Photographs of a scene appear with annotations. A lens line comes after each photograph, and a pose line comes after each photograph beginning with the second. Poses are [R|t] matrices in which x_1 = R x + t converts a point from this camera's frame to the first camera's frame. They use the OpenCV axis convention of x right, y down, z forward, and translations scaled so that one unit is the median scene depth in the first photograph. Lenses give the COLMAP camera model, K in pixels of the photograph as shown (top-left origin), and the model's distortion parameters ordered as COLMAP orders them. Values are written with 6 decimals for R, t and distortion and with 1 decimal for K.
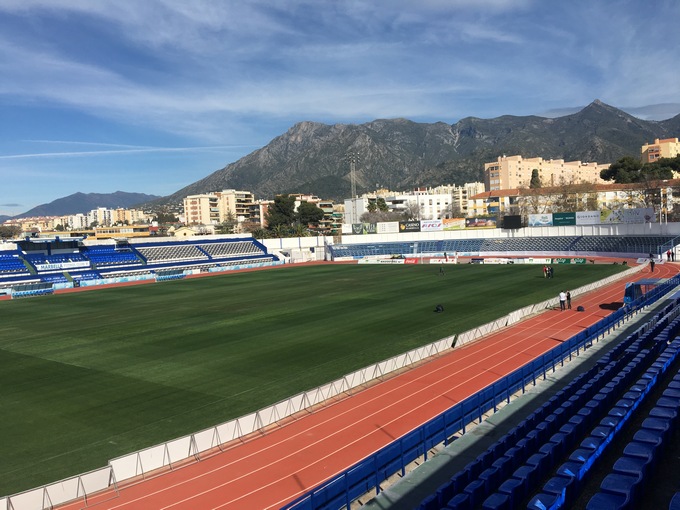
lens RADIAL K [[563.8, 0, 340.0], [0, 563.8, 255.0], [0, 0, 1]] dist [0.102515, -0.186678]
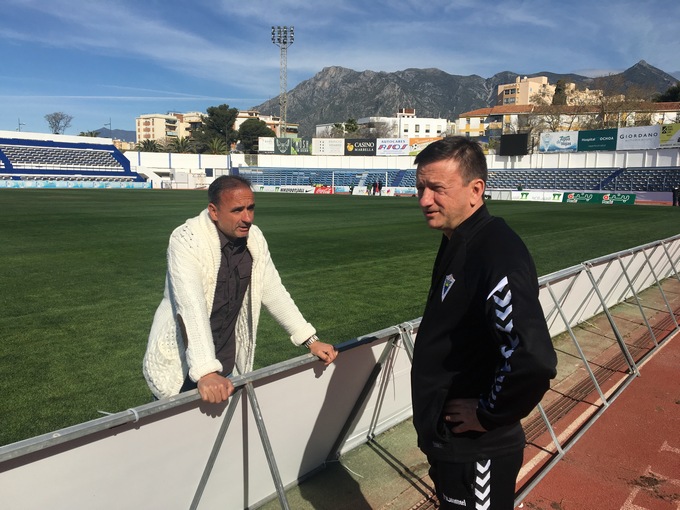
lens RADIAL K [[563.8, 0, 340.0], [0, 563.8, 255.0], [0, 0, 1]] dist [0.102515, -0.186678]
pose [[0.997160, 0.066990, -0.034417, 0.132207], [-0.063877, 0.994355, 0.084725, 0.021186], [0.039899, -0.082286, 0.995810, 0.330668]]
